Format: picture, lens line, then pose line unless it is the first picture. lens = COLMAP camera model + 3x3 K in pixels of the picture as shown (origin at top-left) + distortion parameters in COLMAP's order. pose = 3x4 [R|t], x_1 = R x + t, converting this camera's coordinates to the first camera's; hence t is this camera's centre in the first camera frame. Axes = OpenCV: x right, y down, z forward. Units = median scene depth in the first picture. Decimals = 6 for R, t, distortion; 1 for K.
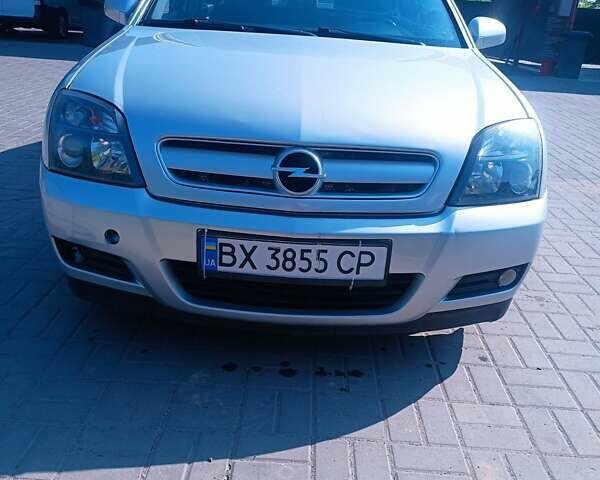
lens RADIAL K [[575.7, 0, 300.0], [0, 575.7, 240.0], [0, 0, 1]] dist [0.019621, 0.006793]
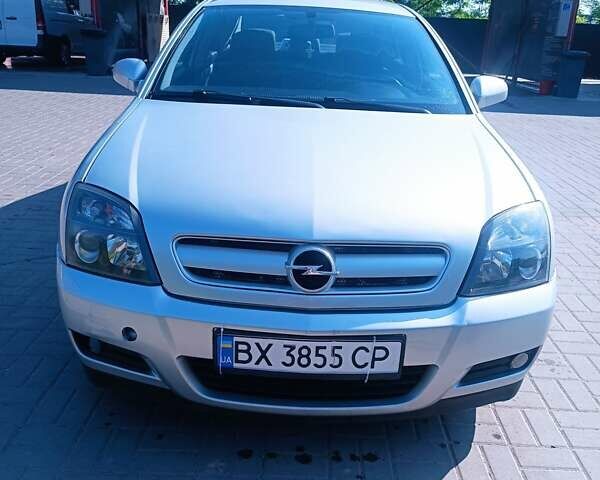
lens RADIAL K [[575.7, 0, 300.0], [0, 575.7, 240.0], [0, 0, 1]] dist [0.019621, 0.006793]
pose [[0.999838, -0.017680, -0.003503, -0.017900], [0.017596, 0.999587, -0.022710, -0.136417], [0.003903, 0.022645, 0.999736, -0.016683]]
